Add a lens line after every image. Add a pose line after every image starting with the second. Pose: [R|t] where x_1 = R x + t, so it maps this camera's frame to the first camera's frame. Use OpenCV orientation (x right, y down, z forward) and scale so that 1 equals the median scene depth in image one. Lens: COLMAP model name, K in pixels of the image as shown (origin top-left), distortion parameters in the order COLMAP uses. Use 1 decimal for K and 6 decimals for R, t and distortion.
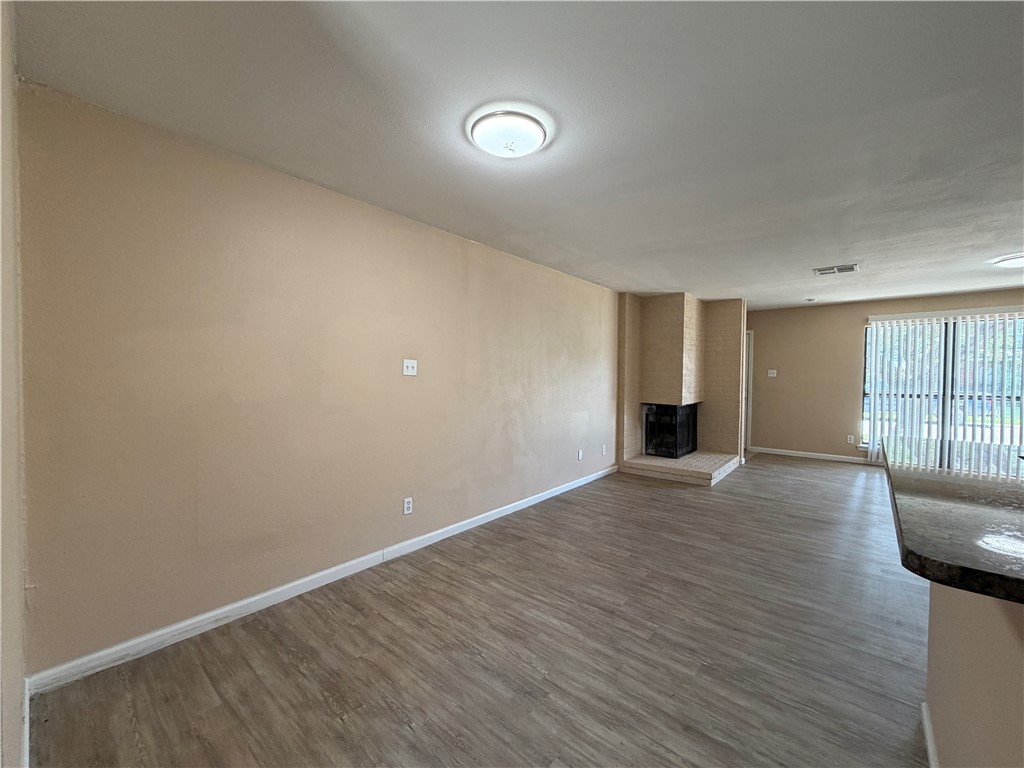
lens RADIAL K [[408.1, 0, 509.8], [0, 408.1, 382.8], [0, 0, 1]] dist [0.000917, -0.000136]
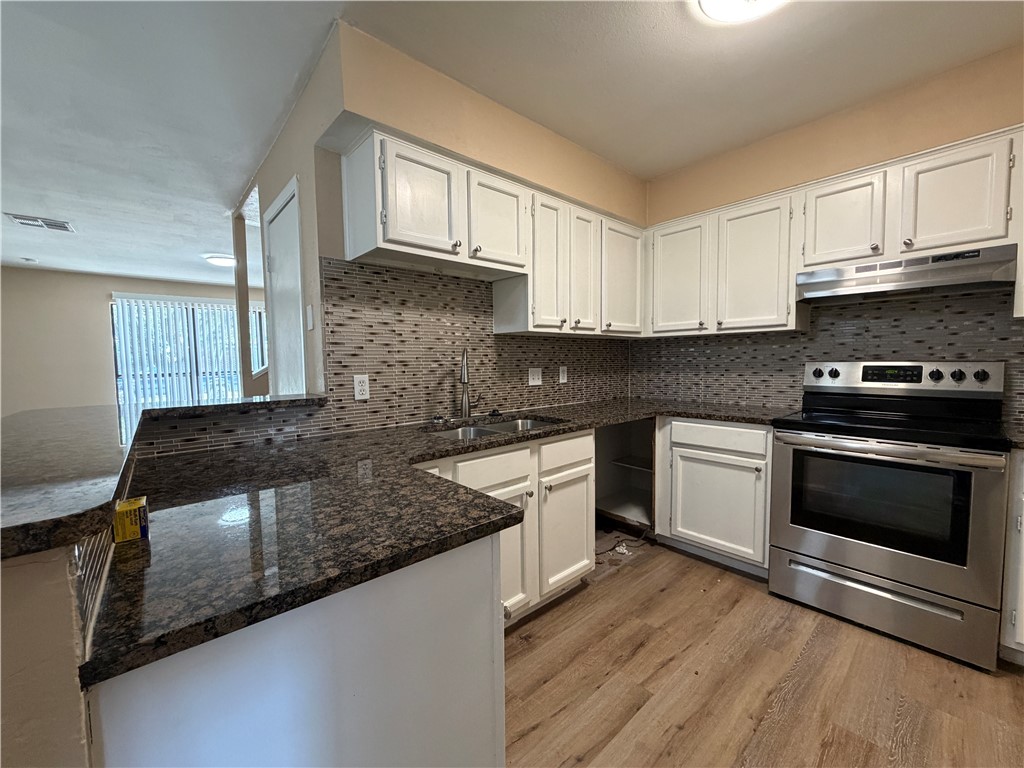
lens RADIAL K [[408.1, 0, 509.0], [0, 408.1, 383.4], [0, 0, 1]] dist [0.000917, -0.000136]
pose [[0.136691, -0.070997, 0.988066, 0.096974], [0.036512, 0.997112, 0.066596, 0.022888], [-0.989941, 0.026974, 0.138889, -0.029968]]
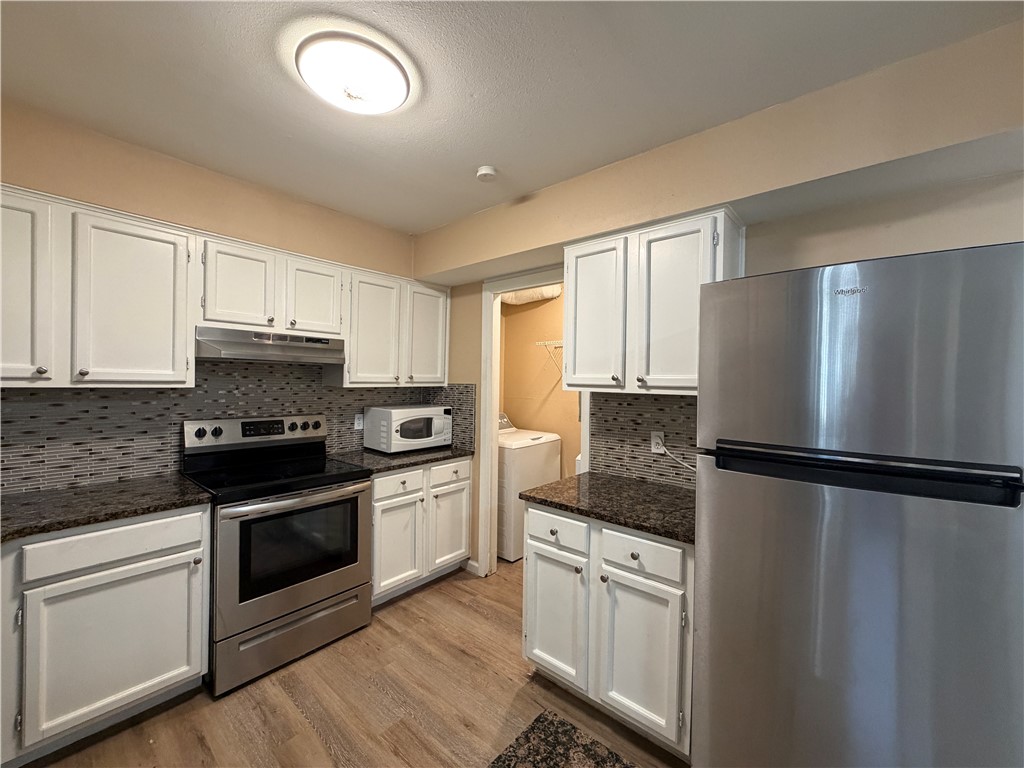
lens RADIAL K [[408.1, 0, 509.5], [0, 408.1, 385.4], [0, 0, 1]] dist [0.000917, -0.000136]
pose [[-0.999542, -0.029969, 0.004267, 0.320060], [-0.029814, 0.999023, 0.032608, -0.028640], [-0.005240, 0.032465, -0.999459, 0.148753]]
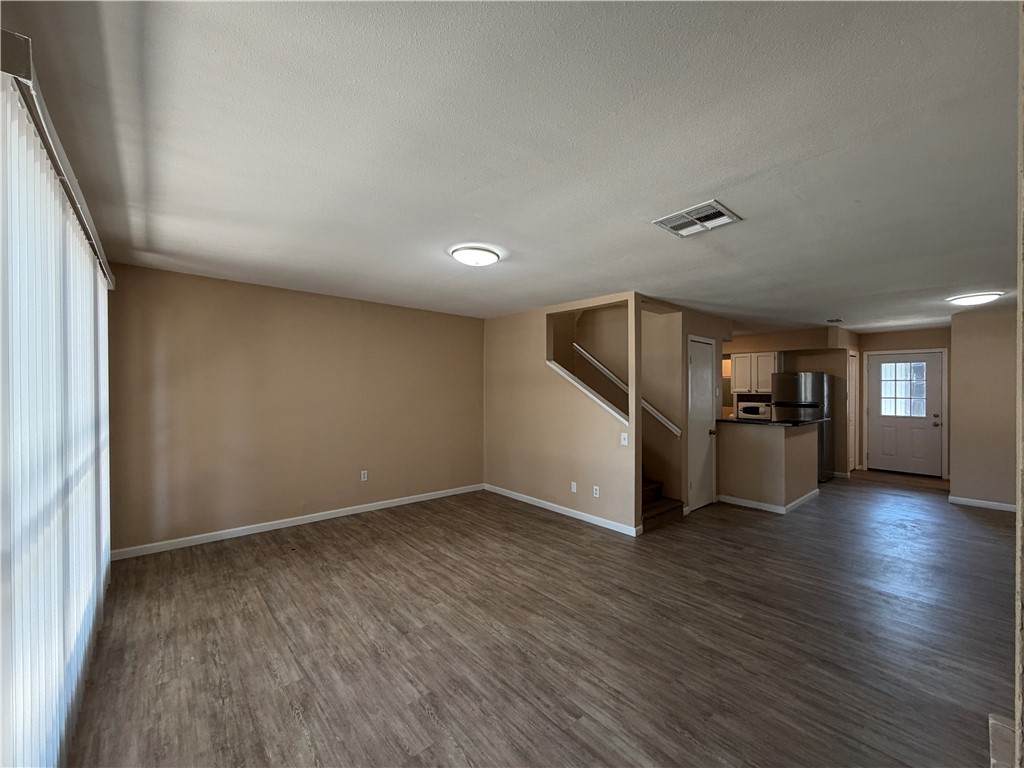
lens RADIAL K [[408.1, 0, 512.2], [0, 408.1, 385.5], [0, 0, 1]] dist [0.000917, -0.000136]
pose [[-0.990173, -0.013977, 0.139149, 0.989082], [-0.012038, 0.999819, 0.014764, -0.060076], [-0.139330, 0.012943, -0.990161, 1.622002]]
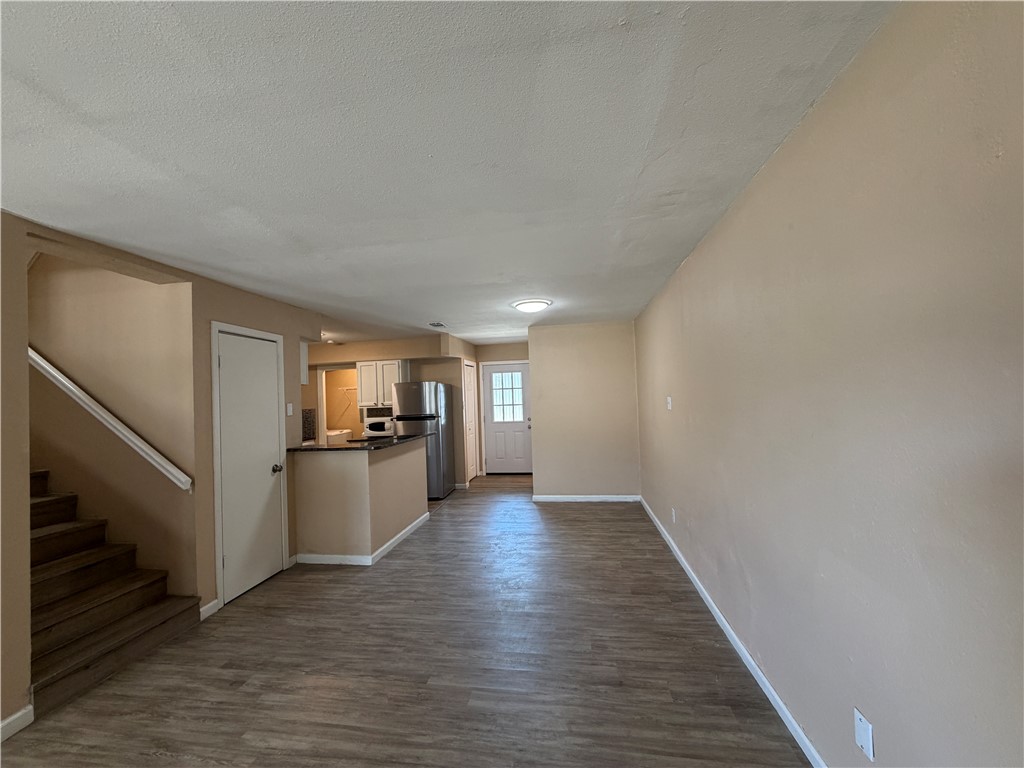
lens RADIAL K [[408.1, 0, 509.1], [0, 408.1, 381.8], [0, 0, 1]] dist [0.000917, -0.000136]
pose [[-0.849369, 0.001295, -0.527798, 0.594179], [0.018473, 0.999457, -0.027277, -0.056247], [0.527476, -0.032919, -0.848932, 1.298342]]
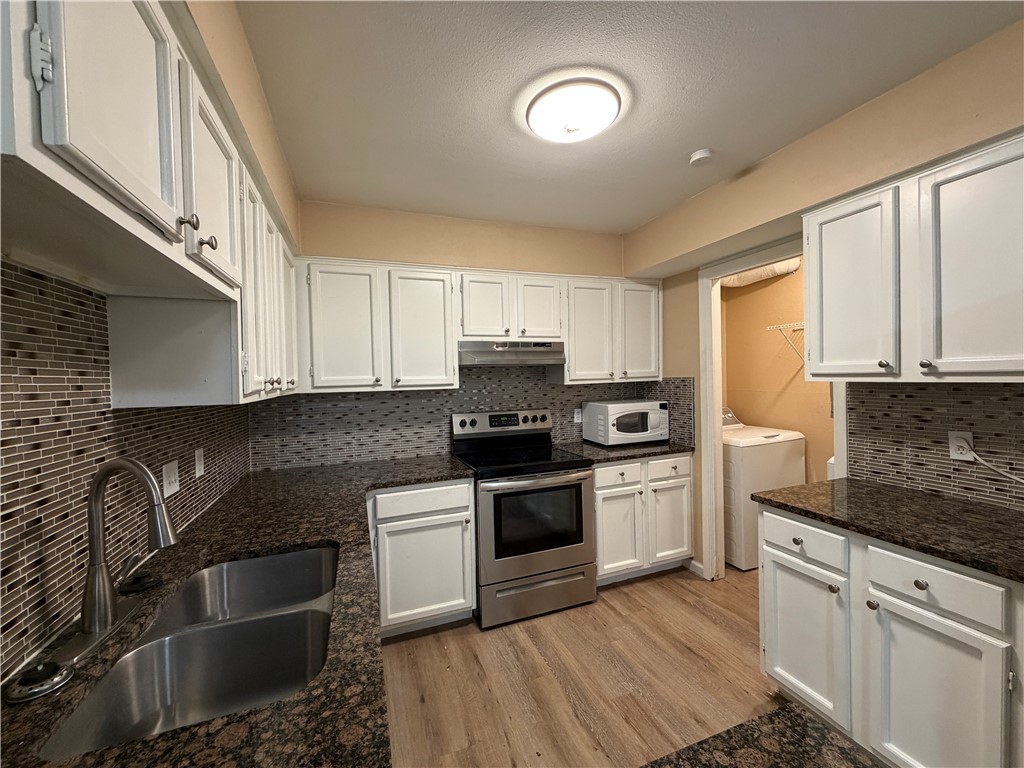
lens RADIAL K [[408.1, 0, 510.3], [0, 408.1, 385.4], [0, 0, 1]] dist [0.000917, -0.000136]
pose [[-0.876542, -0.002091, 0.481321, 0.322760], [0.023820, 0.998577, 0.047717, -0.032059], [-0.480736, 0.053291, -0.875244, 0.179933]]
